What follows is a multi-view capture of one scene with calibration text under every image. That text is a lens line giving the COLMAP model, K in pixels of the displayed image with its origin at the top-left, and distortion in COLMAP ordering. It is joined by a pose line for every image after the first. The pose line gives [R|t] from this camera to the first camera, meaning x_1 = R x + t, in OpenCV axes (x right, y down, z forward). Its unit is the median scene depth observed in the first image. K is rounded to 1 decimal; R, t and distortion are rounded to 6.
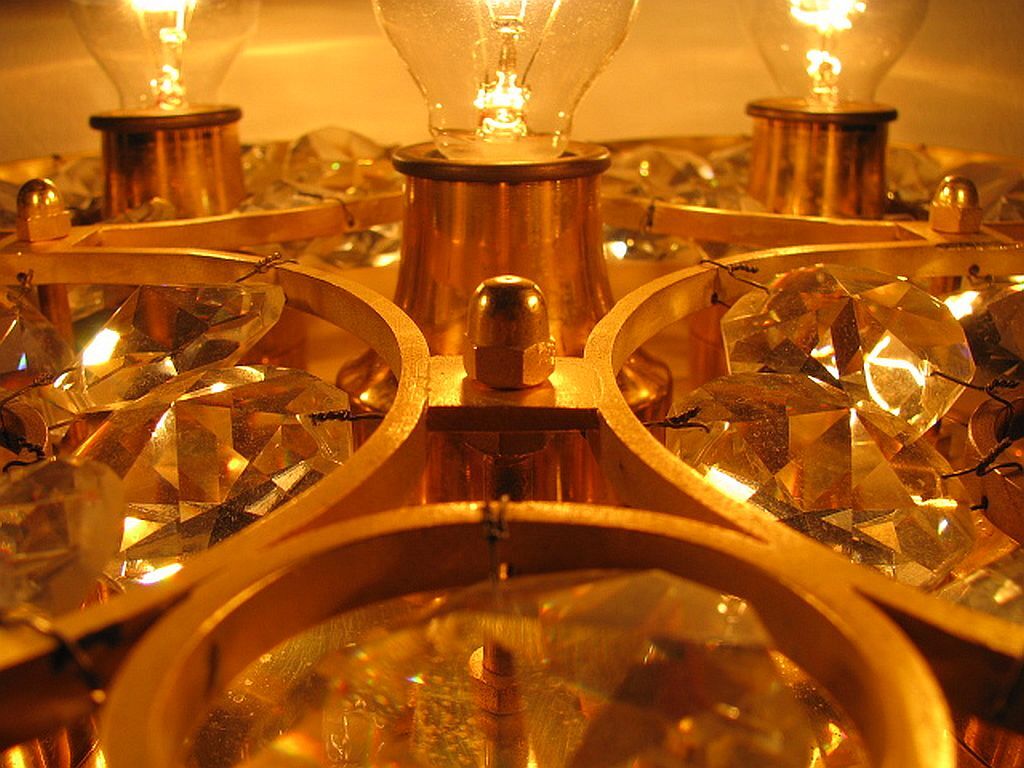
lens RADIAL K [[1071.5, 0, 512.0], [0, 1071.5, 384.0], [0, 0, 1]] dist [-0.072261, 0.000000]
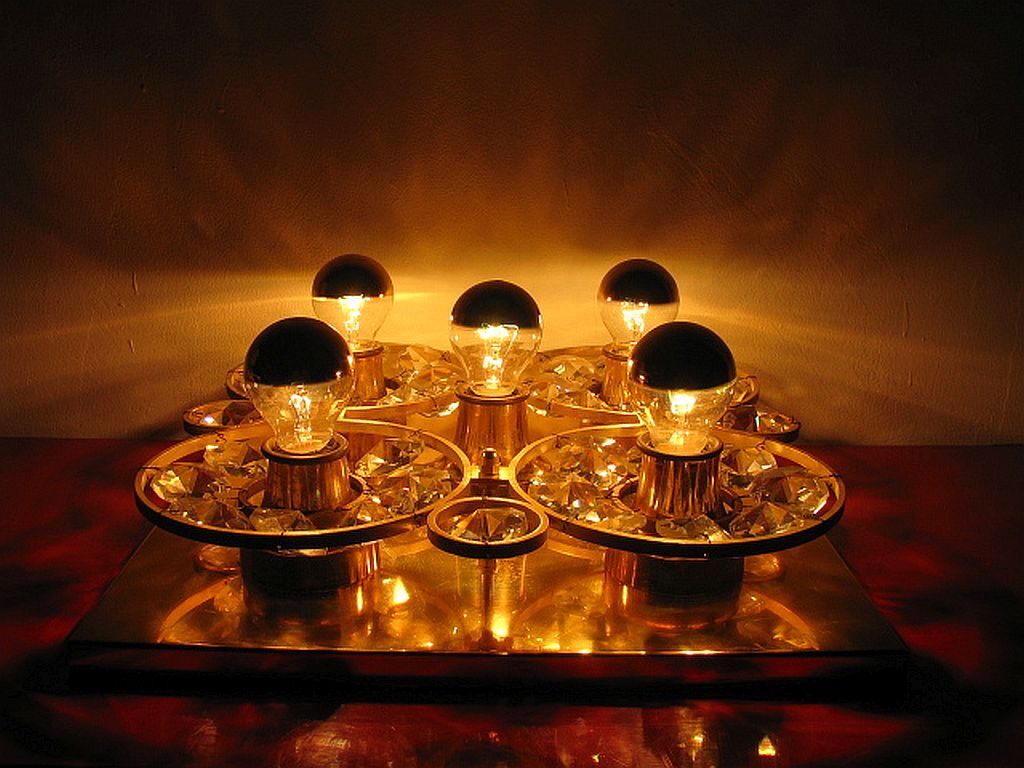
lens RADIAL K [[1071.5, 0, 512.1], [0, 1071.5, 384.3], [0, 0, 1]] dist [-0.072261, 0.000000]
pose [[0.999847, 0.003091, -0.017196, 0.158855], [-0.004201, 0.997883, -0.064902, -0.079748], [0.016959, 0.064964, 0.997743, -3.288551]]
